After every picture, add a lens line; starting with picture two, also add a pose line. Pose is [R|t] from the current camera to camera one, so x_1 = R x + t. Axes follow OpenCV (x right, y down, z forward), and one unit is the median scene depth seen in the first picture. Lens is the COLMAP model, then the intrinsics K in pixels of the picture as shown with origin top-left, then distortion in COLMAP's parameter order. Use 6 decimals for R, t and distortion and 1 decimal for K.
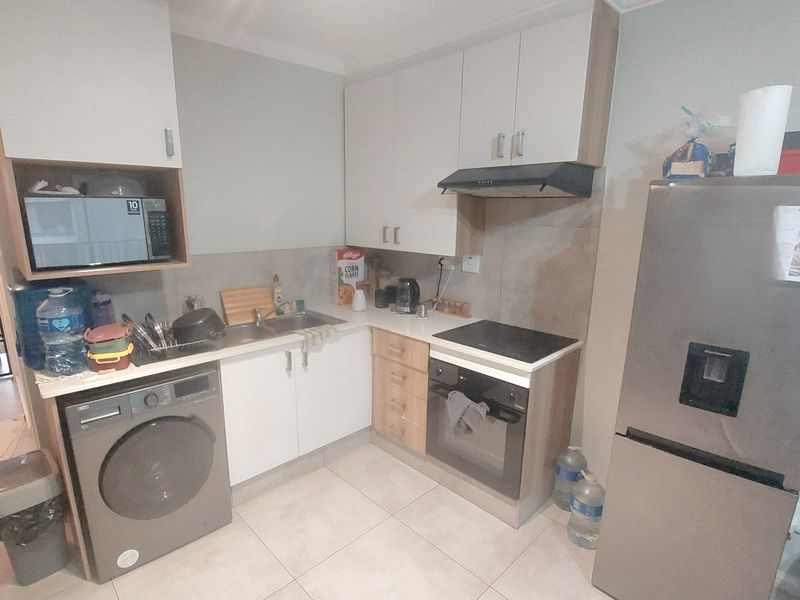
lens RADIAL K [[424.6, 0, 401.9], [0, 424.6, 304.0], [0, 0, 1]] dist [-0.014737, -0.004431]
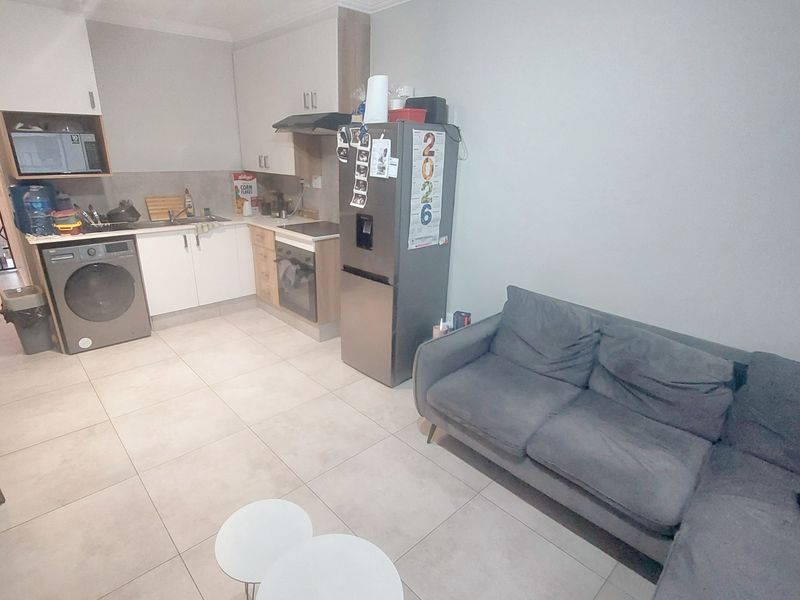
lens RADIAL K [[424.6, 0, 396.1], [0, 424.6, 301.5], [0, 0, 1]] dist [-0.014737, -0.004431]
pose [[0.999789, 0.017574, -0.010627, 0.615472], [-0.016105, 0.991988, 0.125298, 0.167959], [0.012744, -0.125100, 0.992062, -0.664277]]
